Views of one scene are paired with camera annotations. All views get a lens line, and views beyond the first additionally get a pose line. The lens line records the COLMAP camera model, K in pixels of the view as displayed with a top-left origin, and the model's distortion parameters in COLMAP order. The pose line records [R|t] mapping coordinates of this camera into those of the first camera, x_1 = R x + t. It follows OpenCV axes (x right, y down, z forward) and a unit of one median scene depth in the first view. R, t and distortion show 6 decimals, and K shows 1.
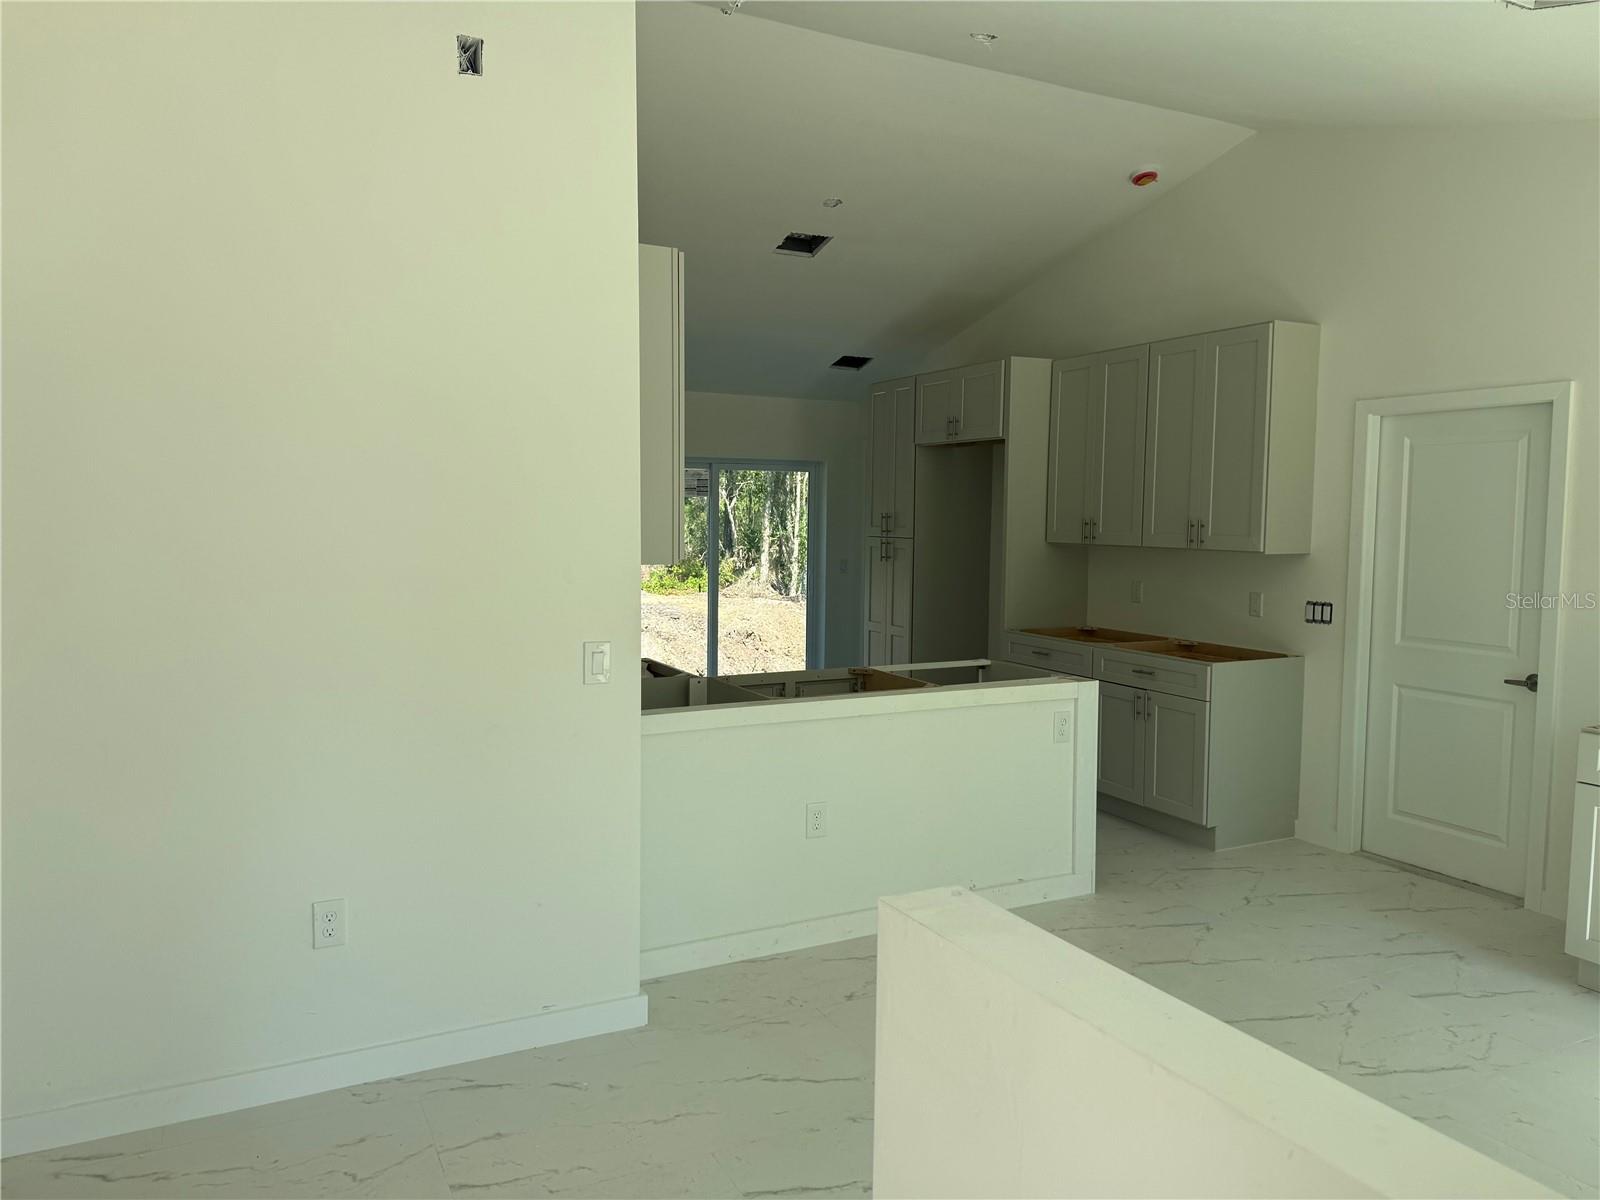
lens RADIAL K [[1158.7, 0, 798.4], [0, 1158.7, 584.0], [0, 0, 1]] dist [0.096970, -0.000902]
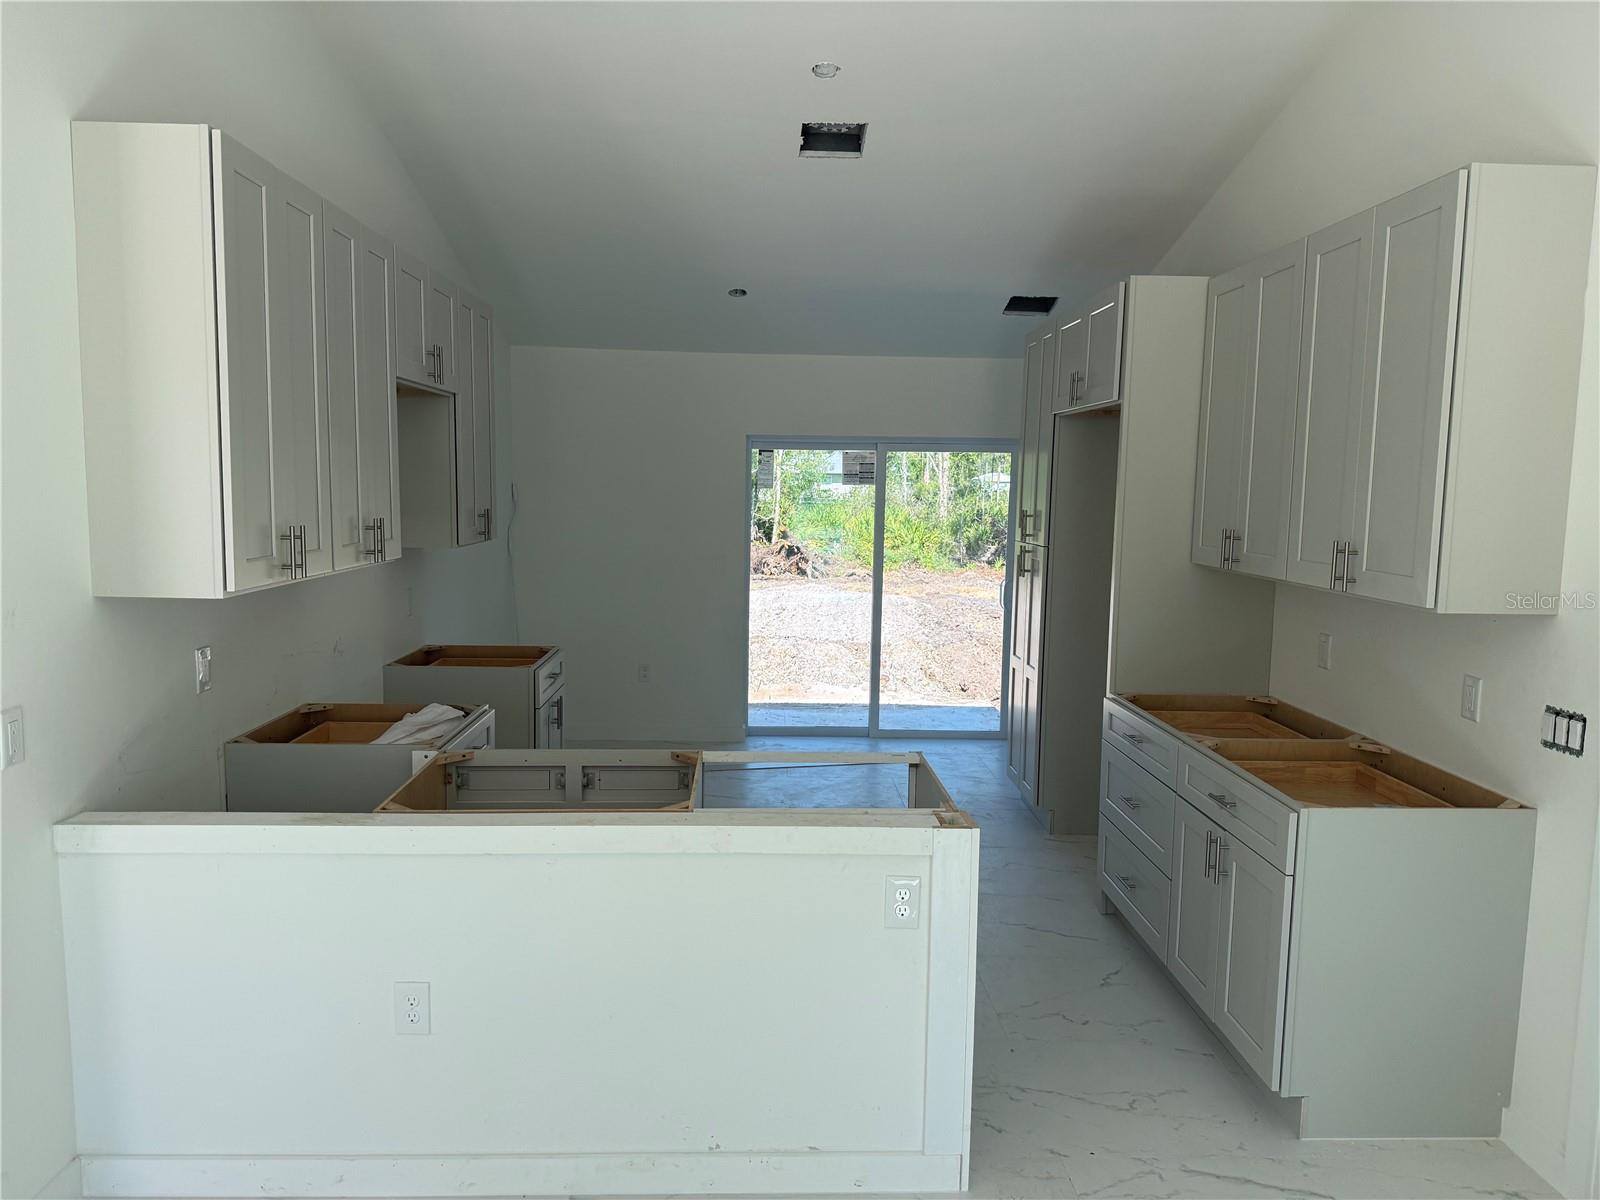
lens RADIAL K [[1141.3, 0, 800.0], [0, 1141.3, 600.0], [0, 0, 1]] dist [0.025250, -0.002511]
pose [[0.899319, 0.050823, -0.434329, 0.354775], [-0.034870, 0.998395, 0.044625, -0.043501], [0.435900, -0.024987, 0.899648, 0.400237]]
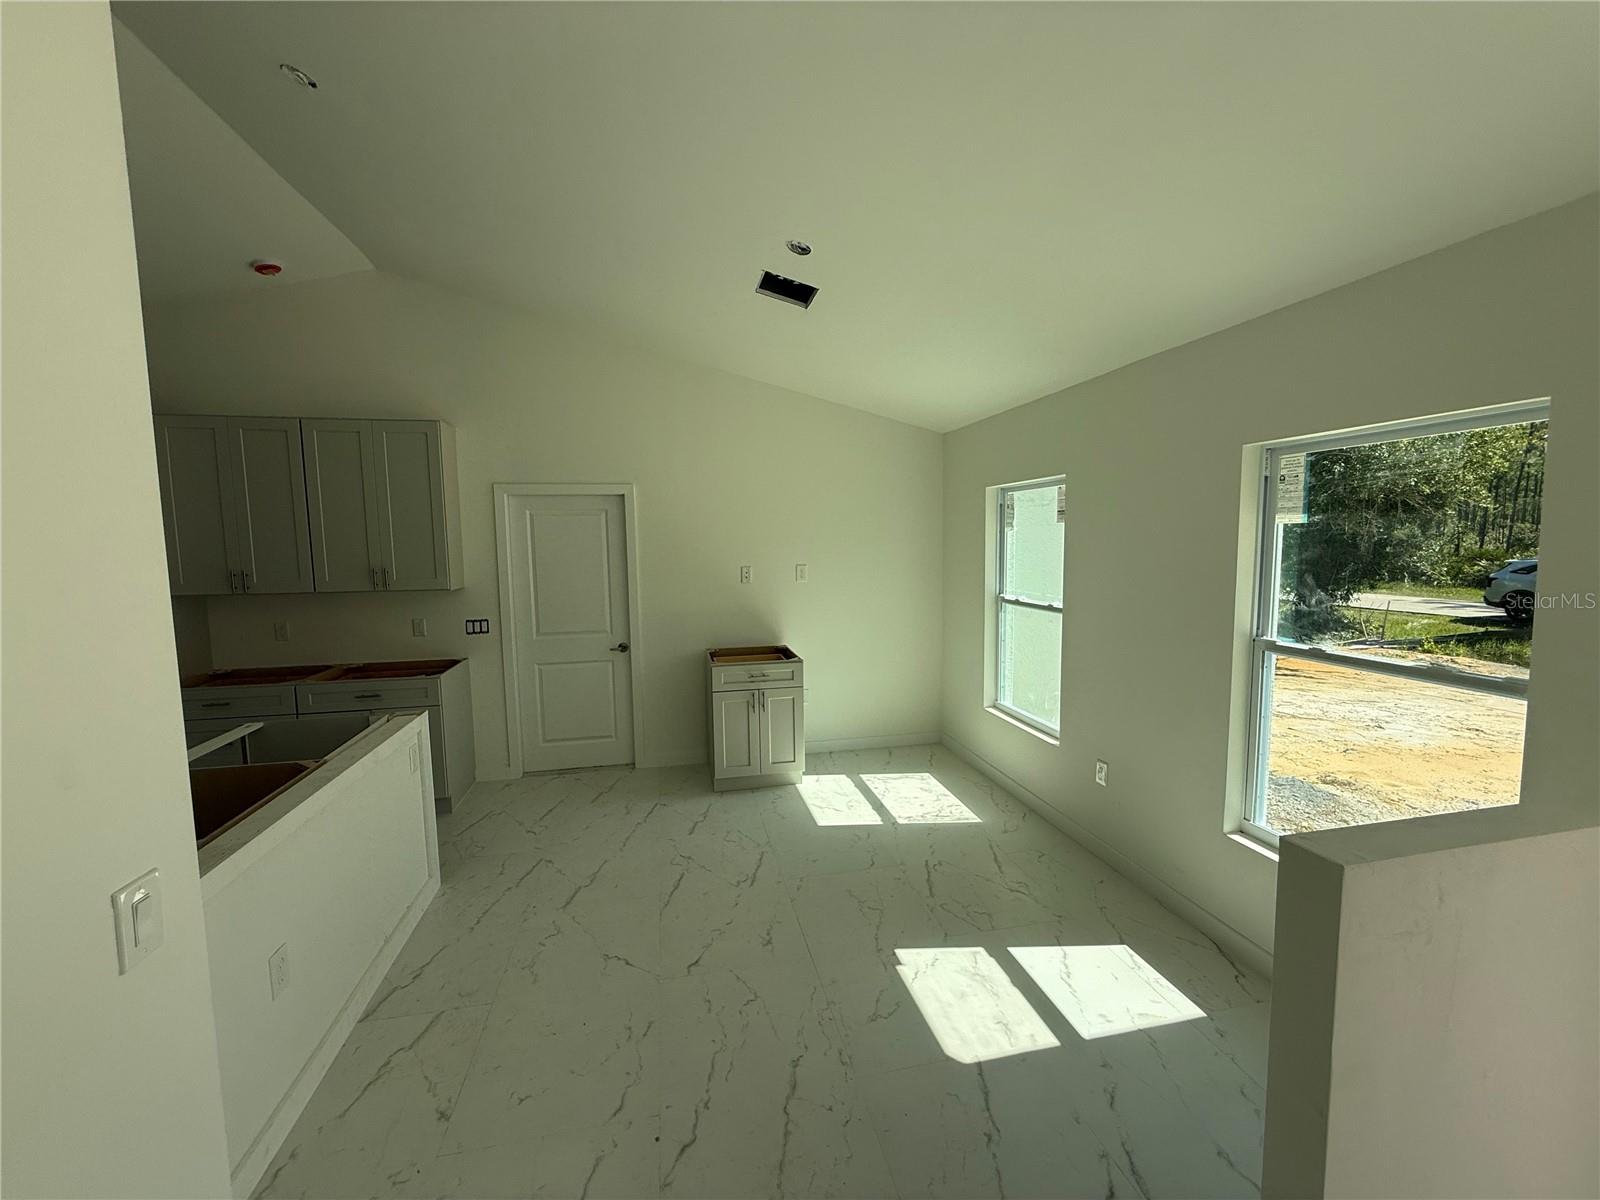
lens RADIAL K [[651.0, 0, 800.0], [0, 651.0, 600.0], [0, 0, 1]] dist [-0.000935, -0.000038]
pose [[0.259501, -0.103874, 0.960140, -0.225461], [0.079740, 0.993109, 0.085889, -0.045827], [-0.962445, 0.054273, 0.265996, 0.396550]]
